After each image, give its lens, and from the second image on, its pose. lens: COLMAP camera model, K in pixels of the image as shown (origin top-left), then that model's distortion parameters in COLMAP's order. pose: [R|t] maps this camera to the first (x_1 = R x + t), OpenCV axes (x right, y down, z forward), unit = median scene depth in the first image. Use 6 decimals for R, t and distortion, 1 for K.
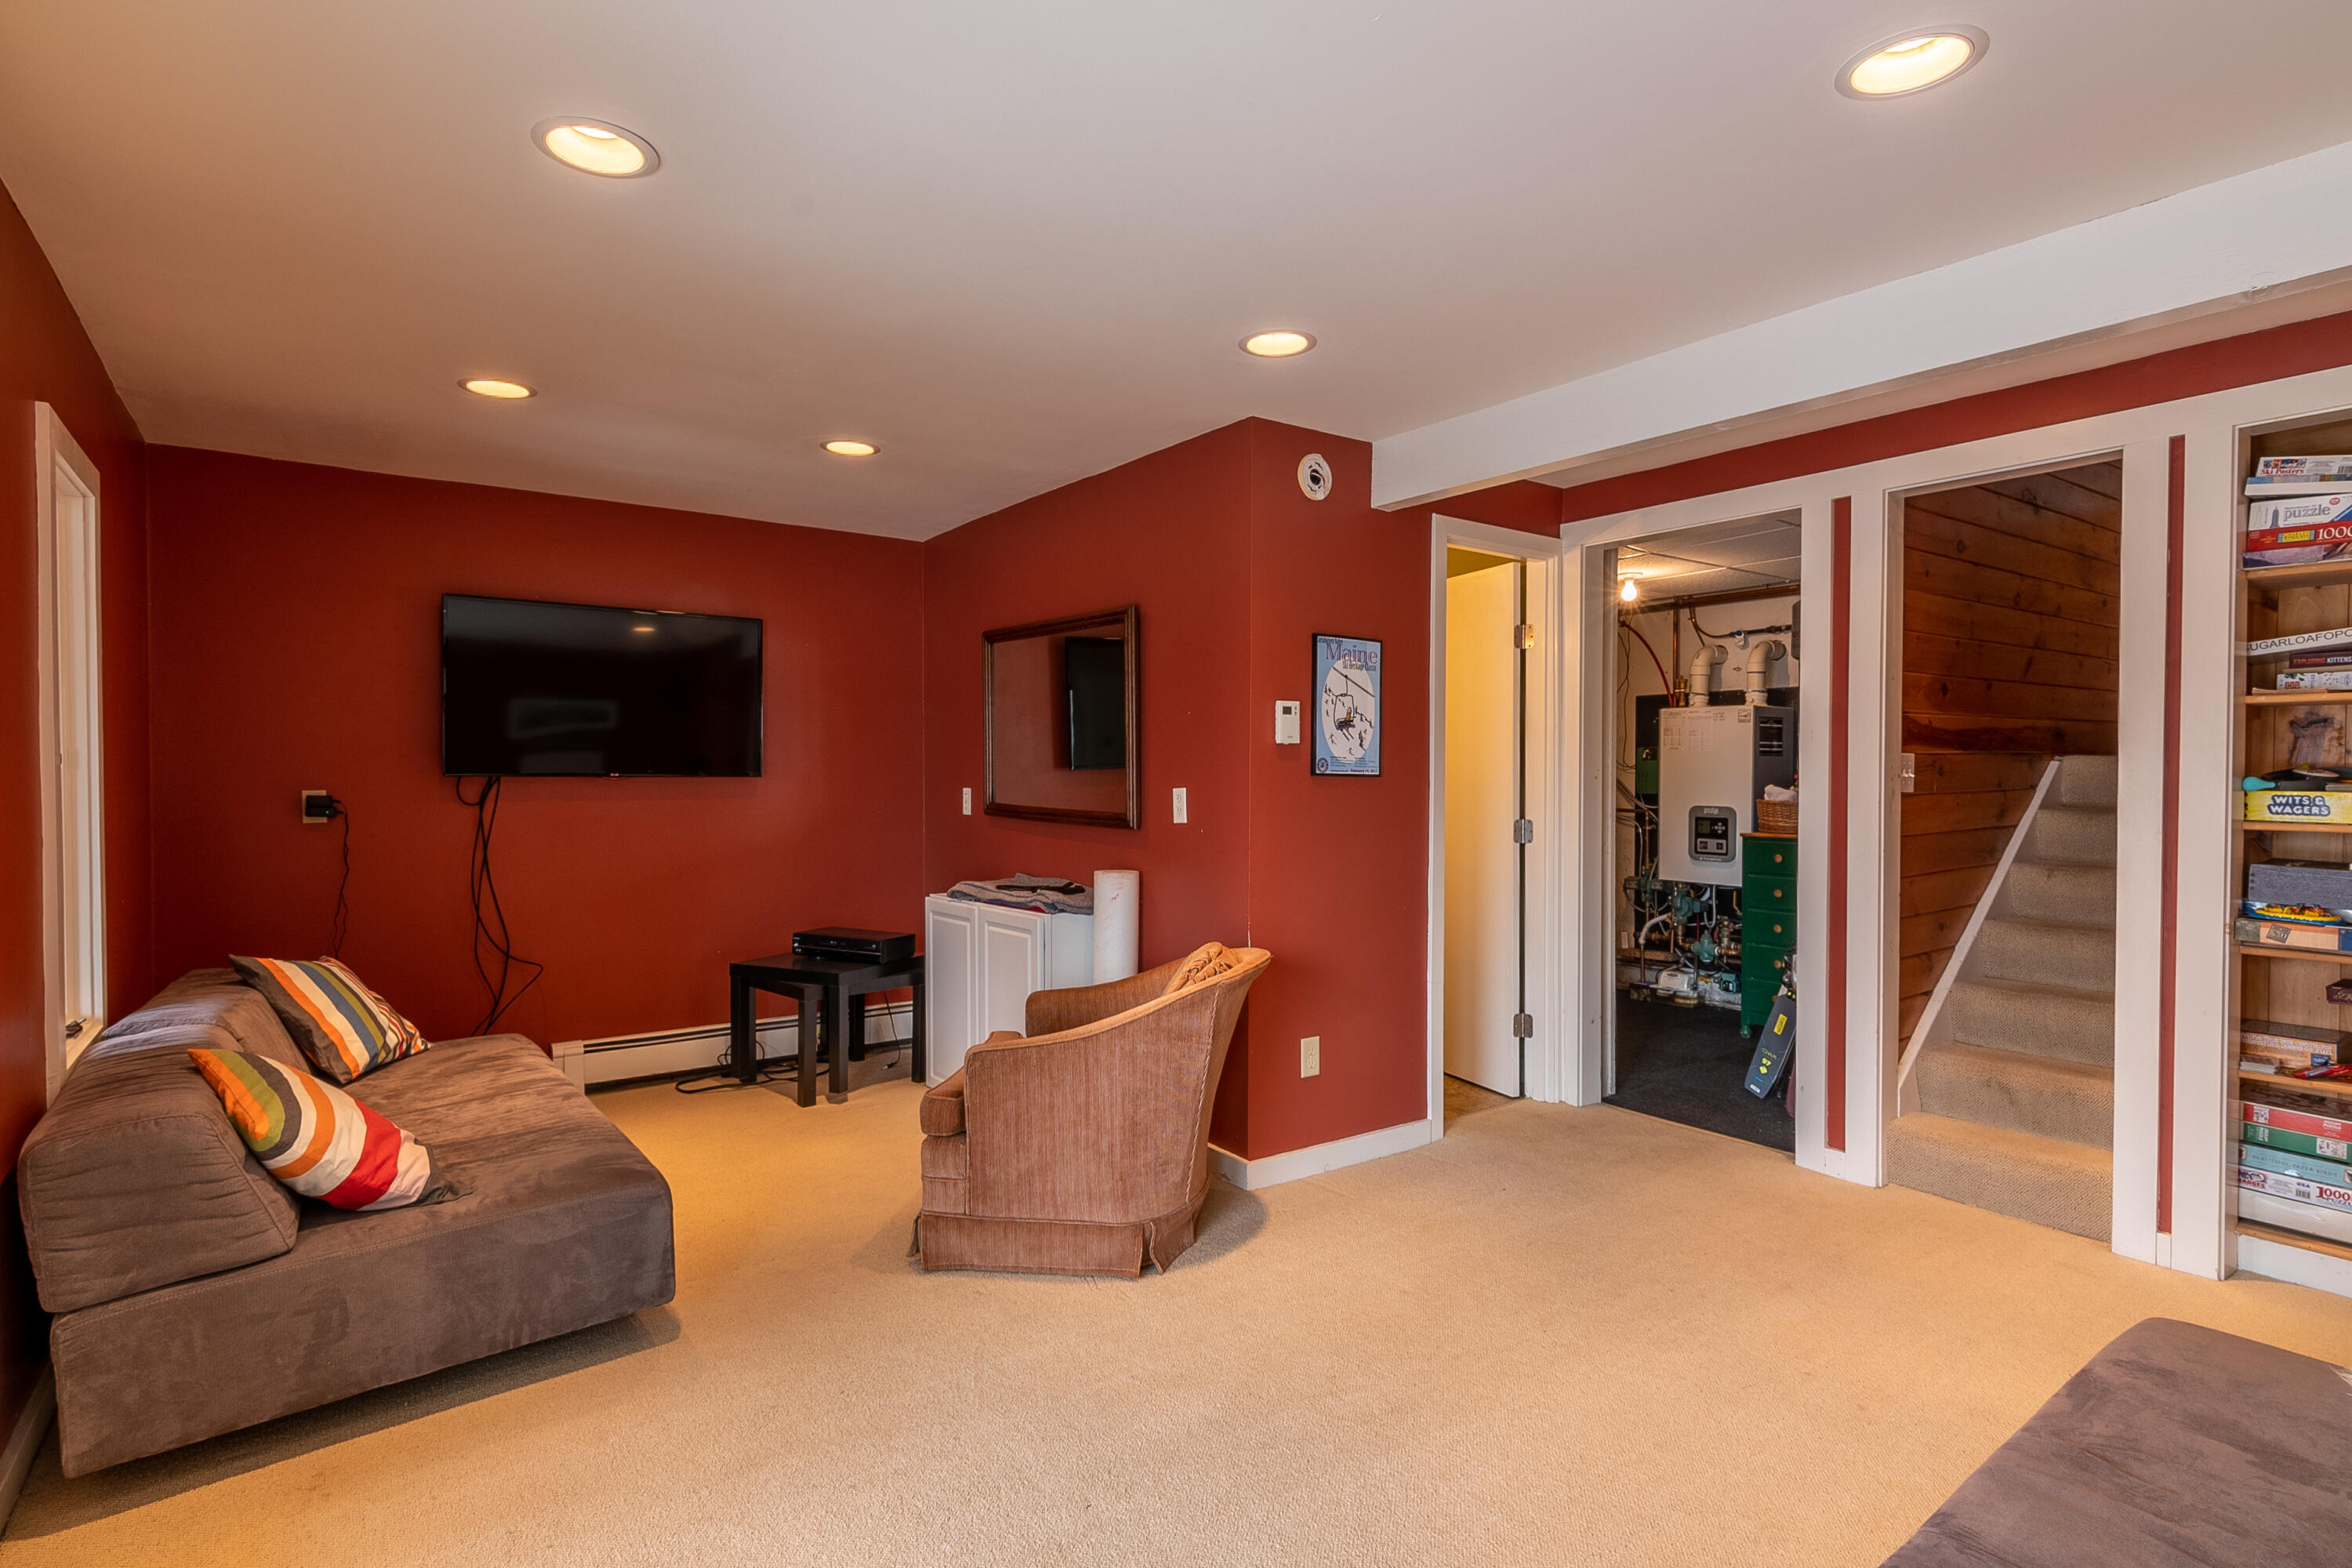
lens RADIAL K [[1147.2, 0, 1167.0], [0, 1147.2, 783.2], [0, 0, 1]] dist [-0.001583, 0.003574]
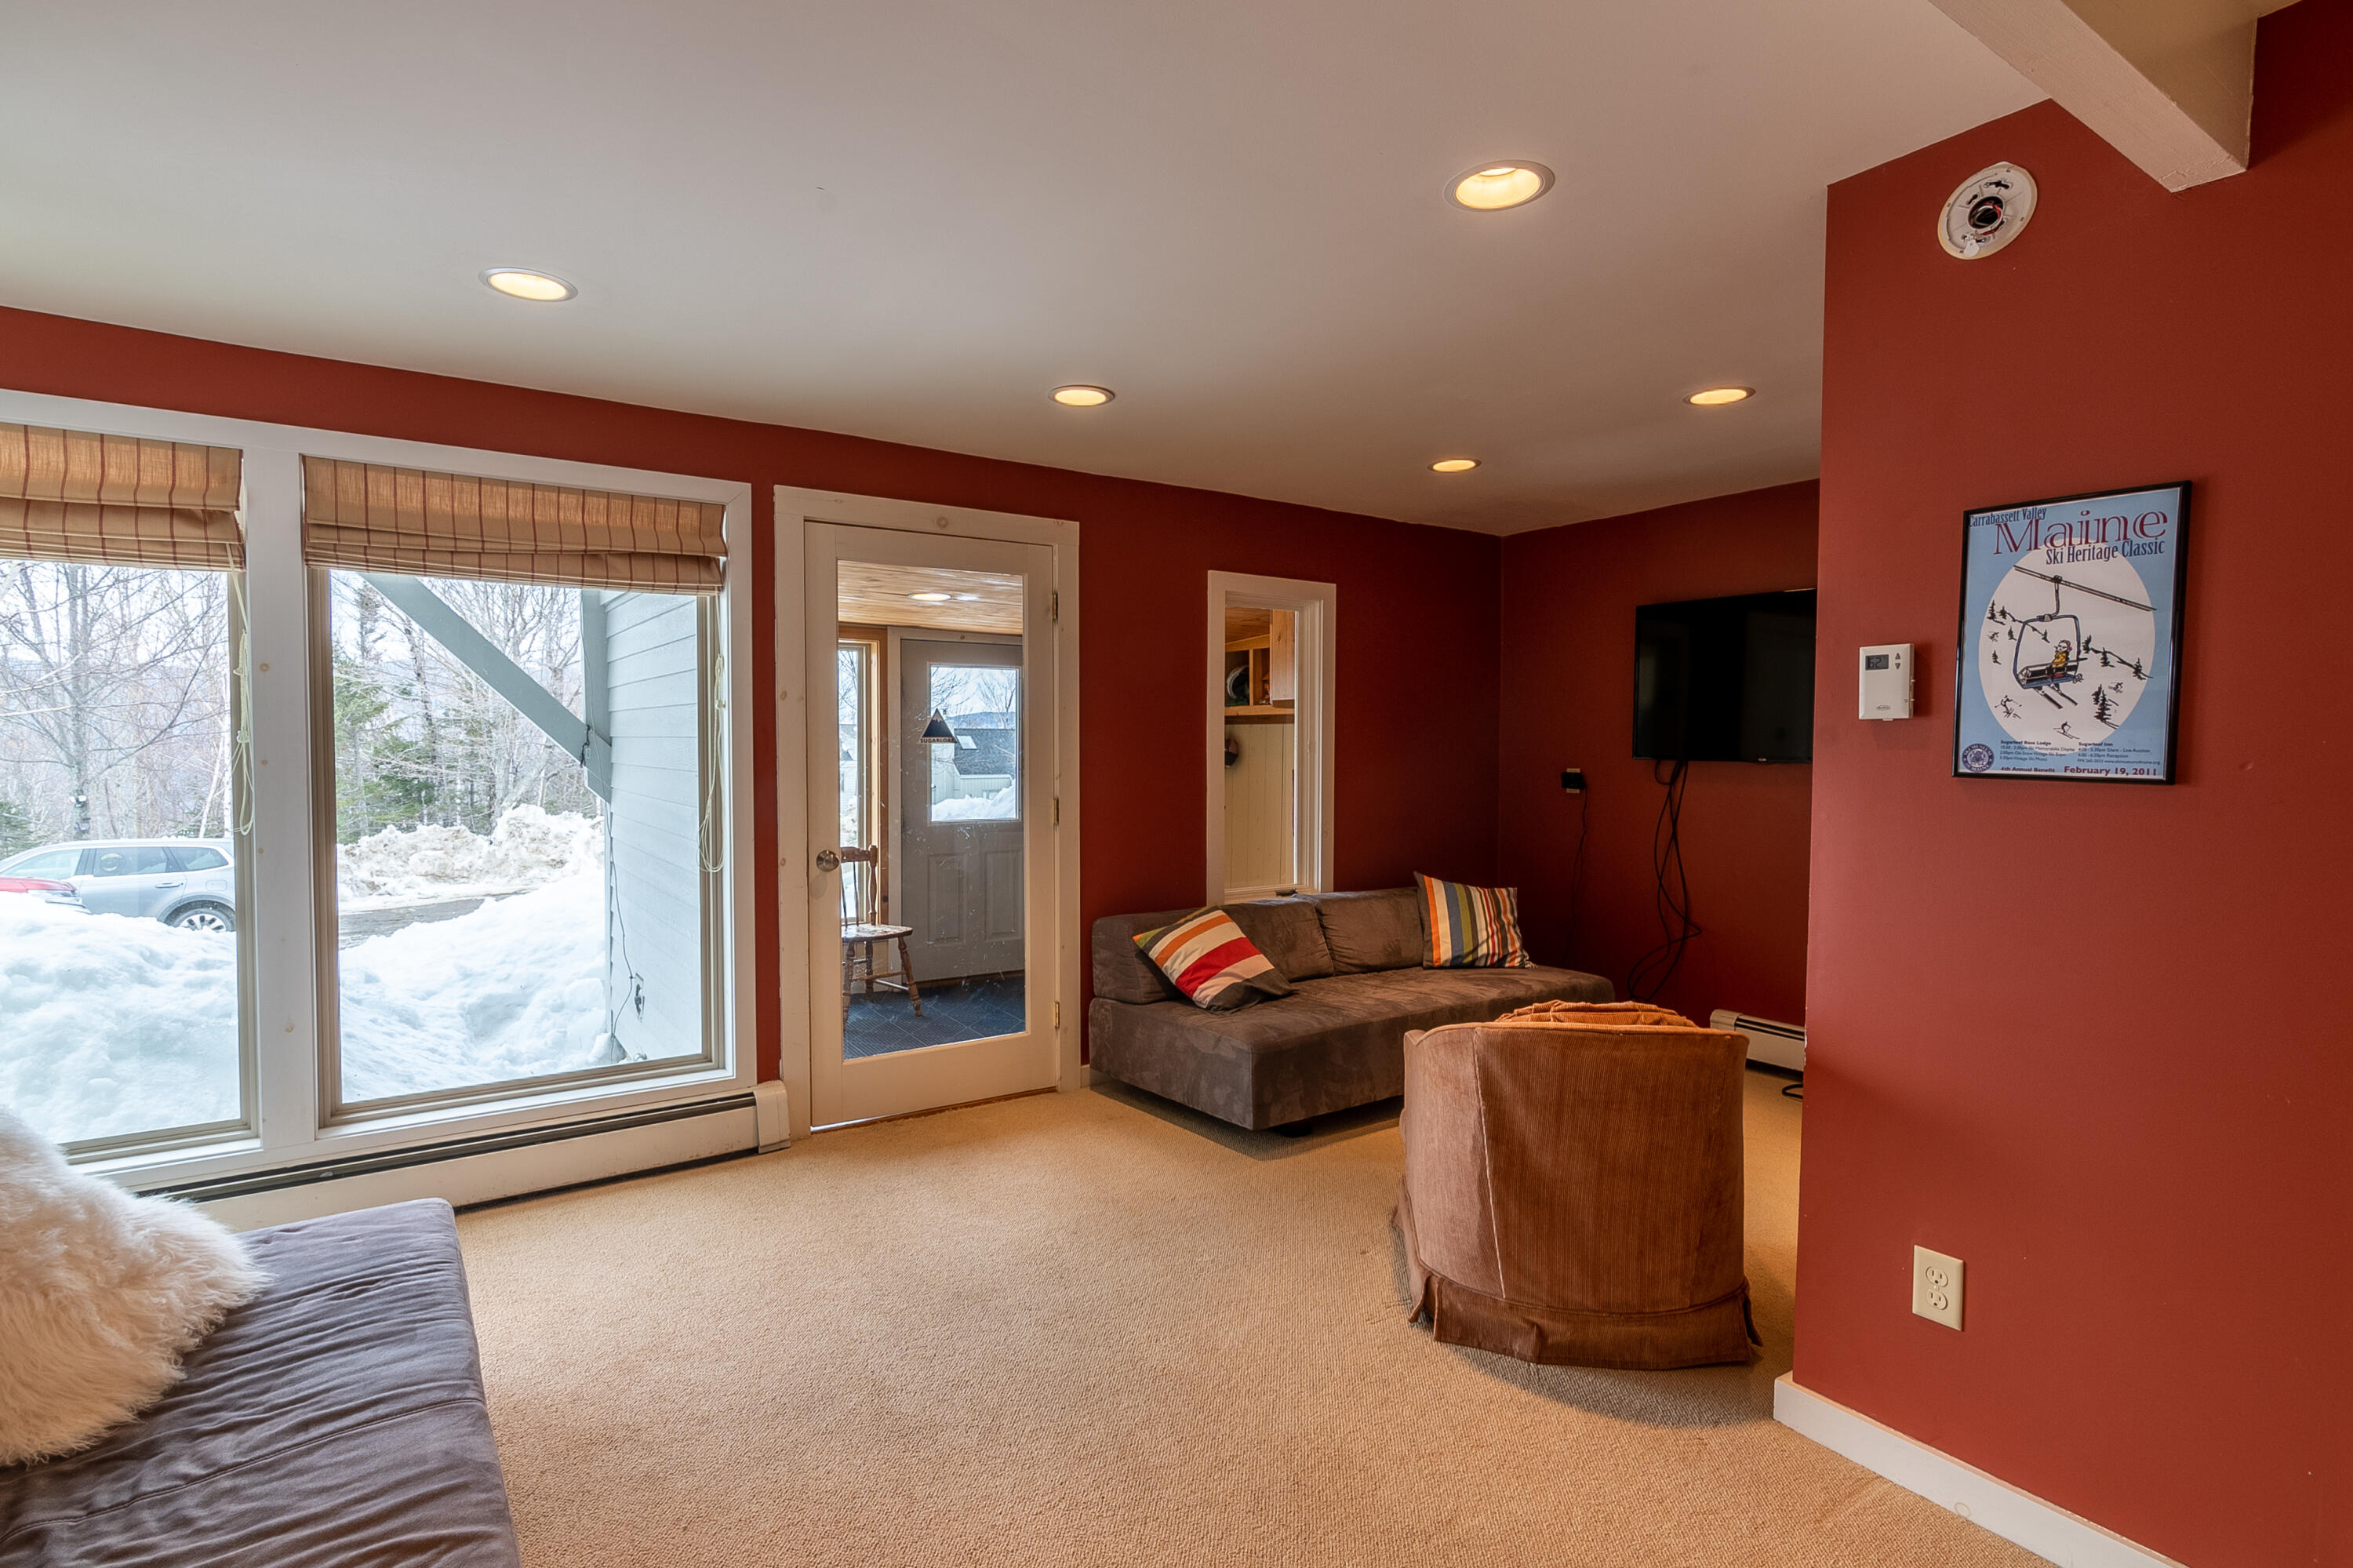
lens RADIAL K [[1147.7, 0, 1167.7], [0, 1147.7, 786.3], [0, 0, 1]] dist [-0.001583, 0.003574]
pose [[-0.020746, 0.036238, -0.999128, 0.668142], [-0.016021, 0.999203, 0.036574, -0.015738], [0.999656, 0.016766, -0.020149, 0.631207]]
